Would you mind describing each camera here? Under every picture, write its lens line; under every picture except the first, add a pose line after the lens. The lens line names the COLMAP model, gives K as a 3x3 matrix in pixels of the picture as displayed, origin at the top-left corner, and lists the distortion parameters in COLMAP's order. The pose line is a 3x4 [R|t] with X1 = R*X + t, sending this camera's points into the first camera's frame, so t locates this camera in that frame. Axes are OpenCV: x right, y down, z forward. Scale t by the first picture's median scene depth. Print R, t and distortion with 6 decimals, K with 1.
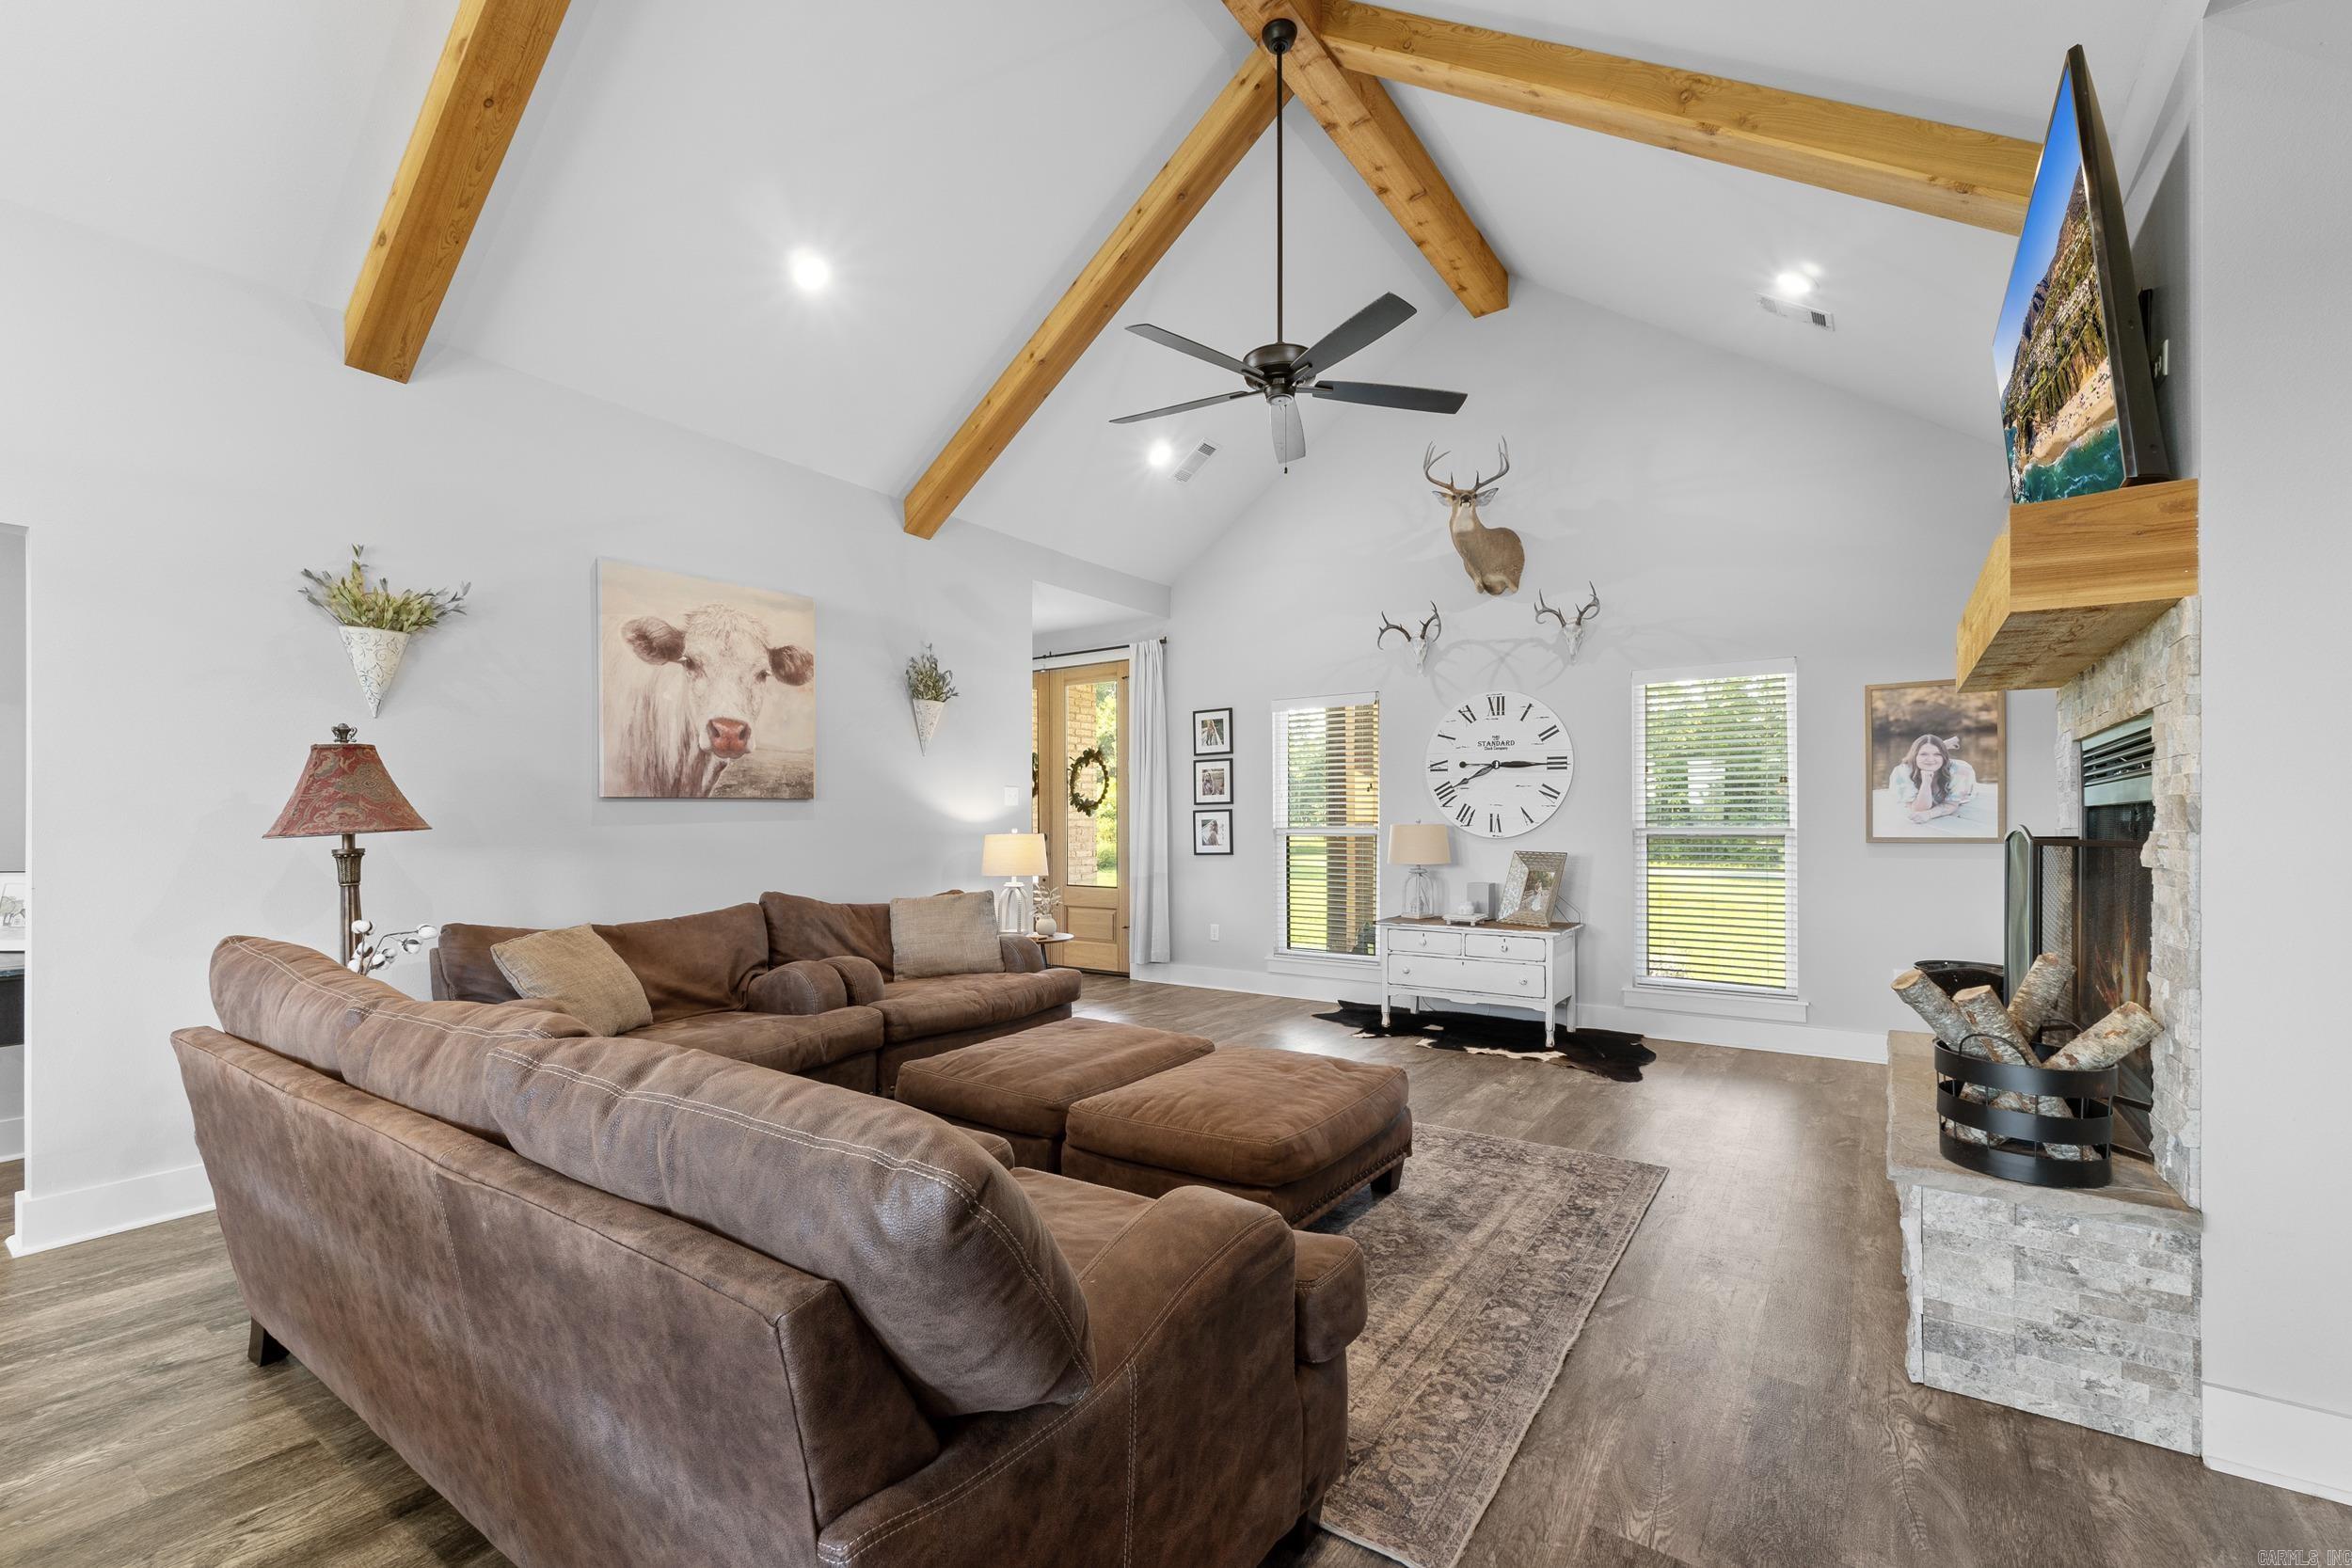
lens RADIAL K [[993.5, 0, 1182.9], [0, 993.5, 827.9], [0, 0, 1]] dist [-0.004304, 0.000501]
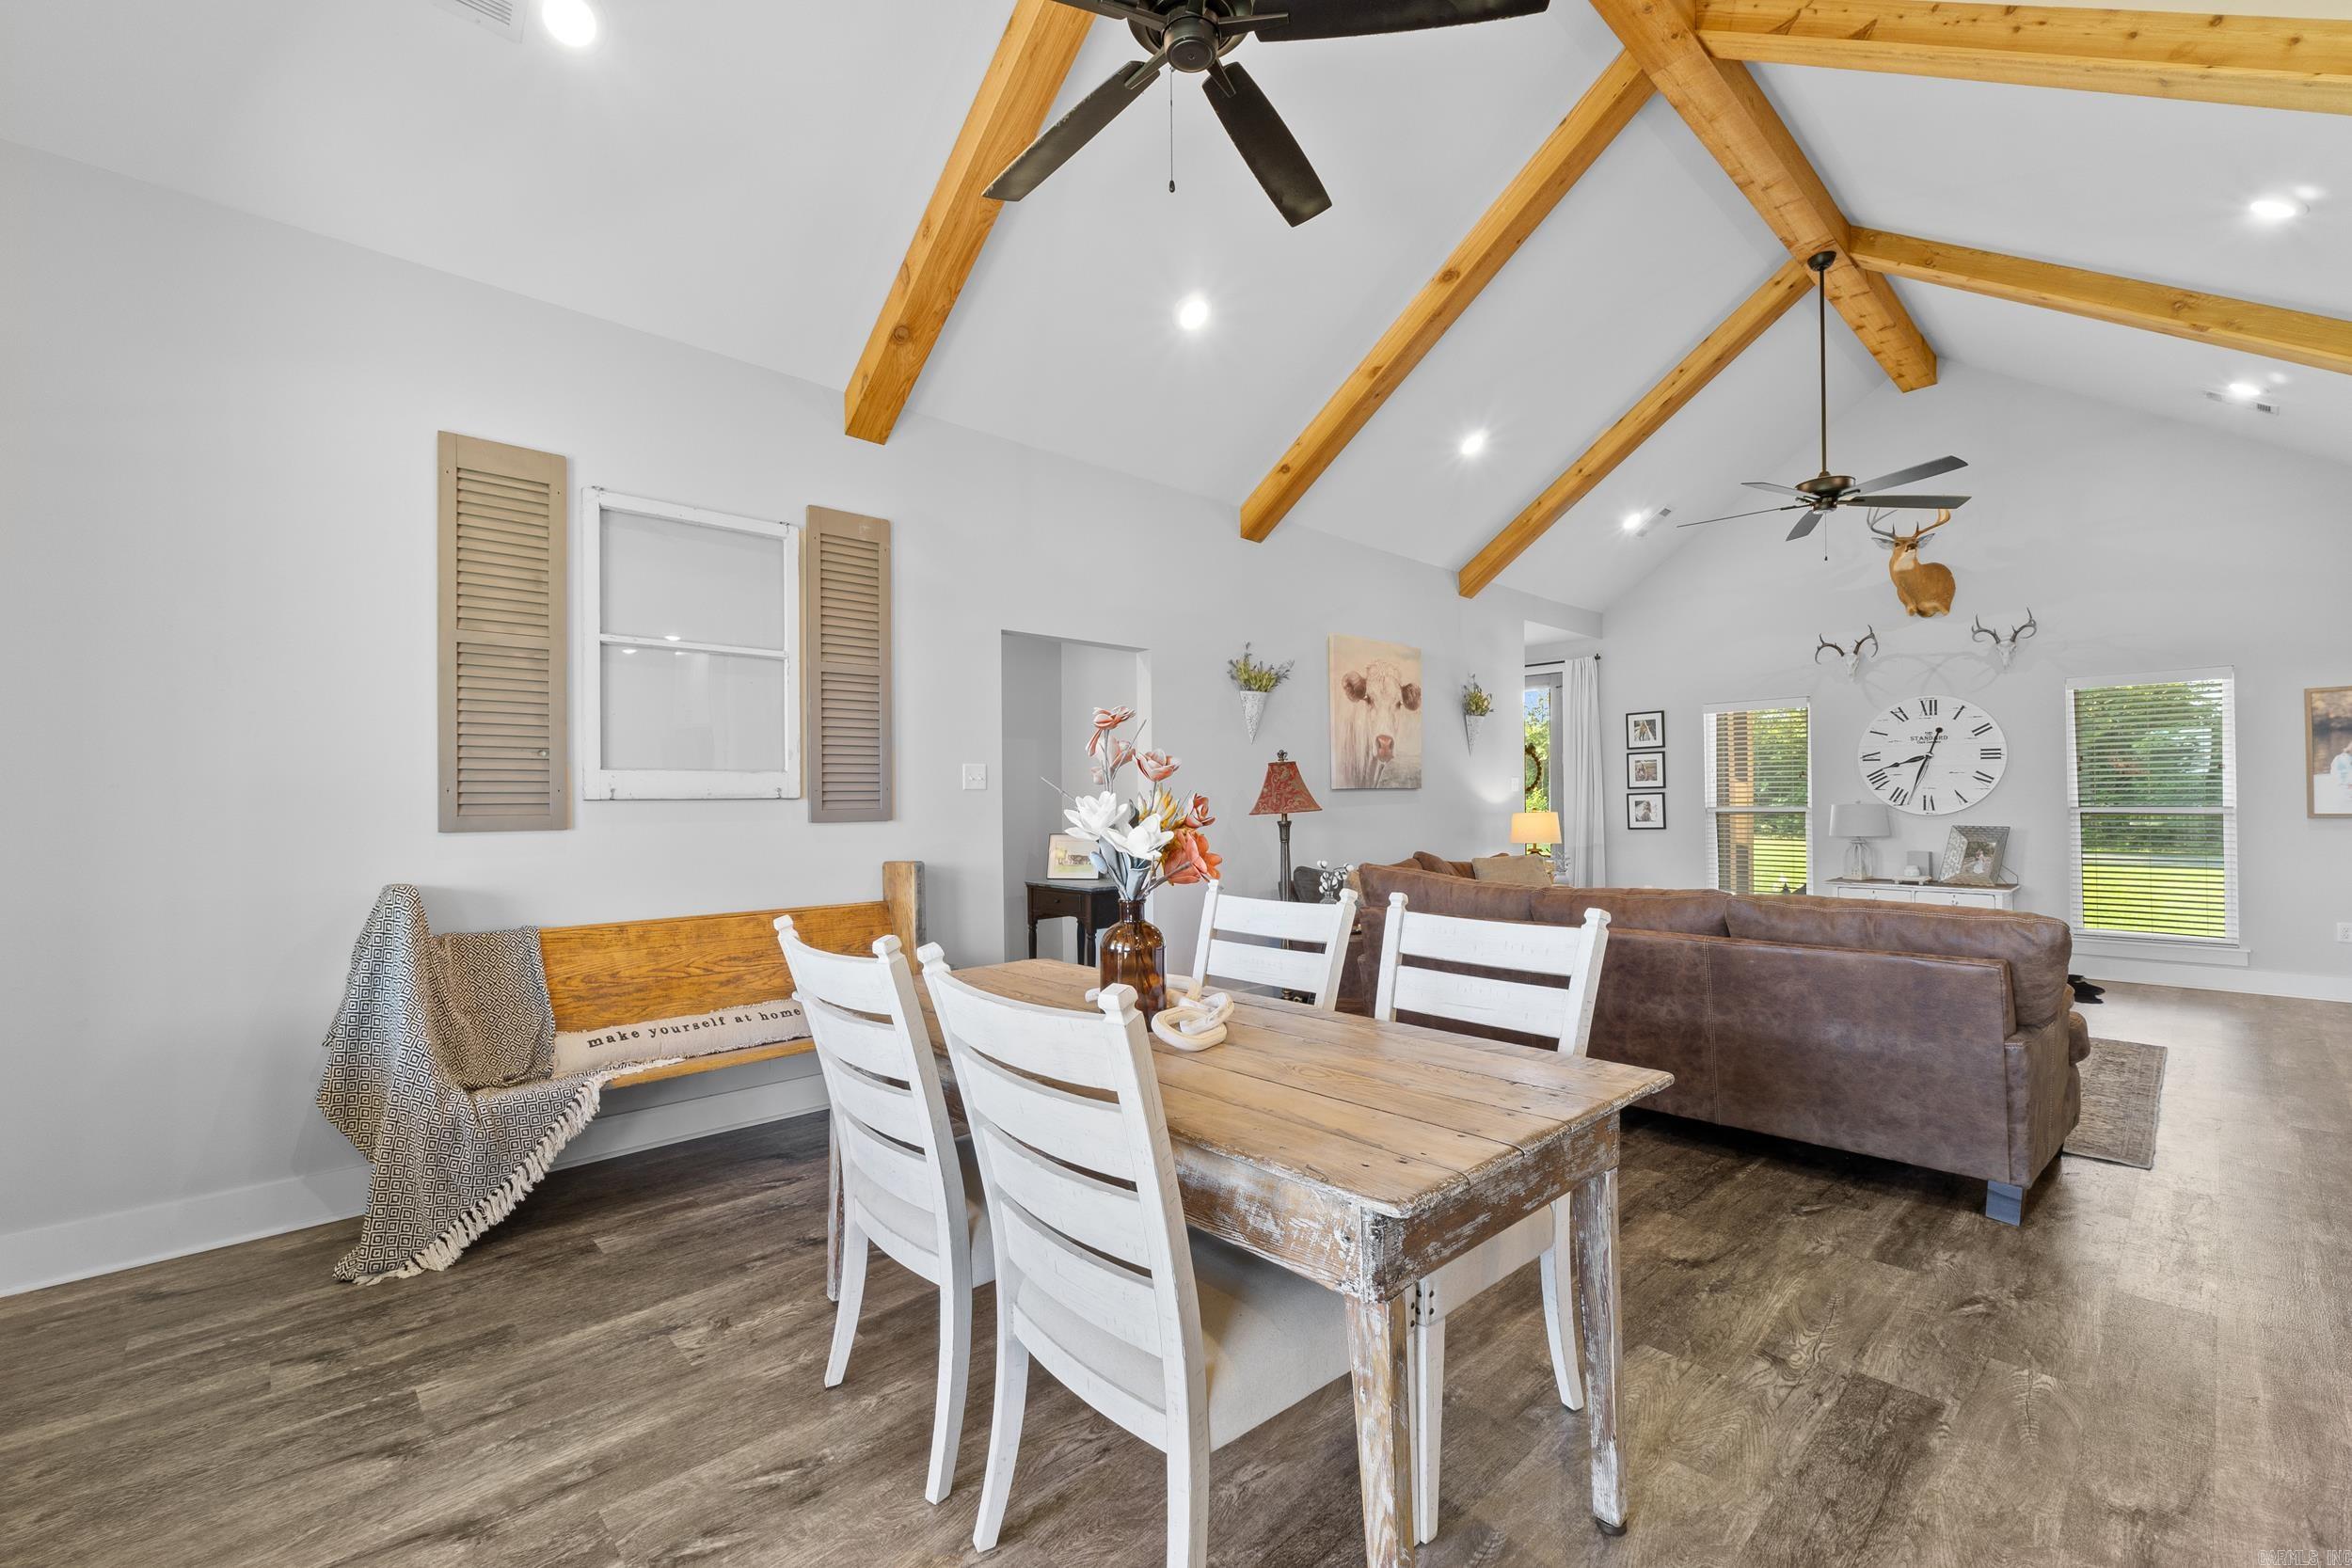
lens RADIAL K [[993.5, 0, 1171.4], [0, 993.5, 798.1], [0, 0, 1]] dist [-0.004304, 0.000501]
pose [[0.977707, -0.004960, -0.209918, -0.420212], [0.002652, 0.999933, -0.011274, -0.000043], [0.209959, 0.010466, 0.977654, -0.478670]]
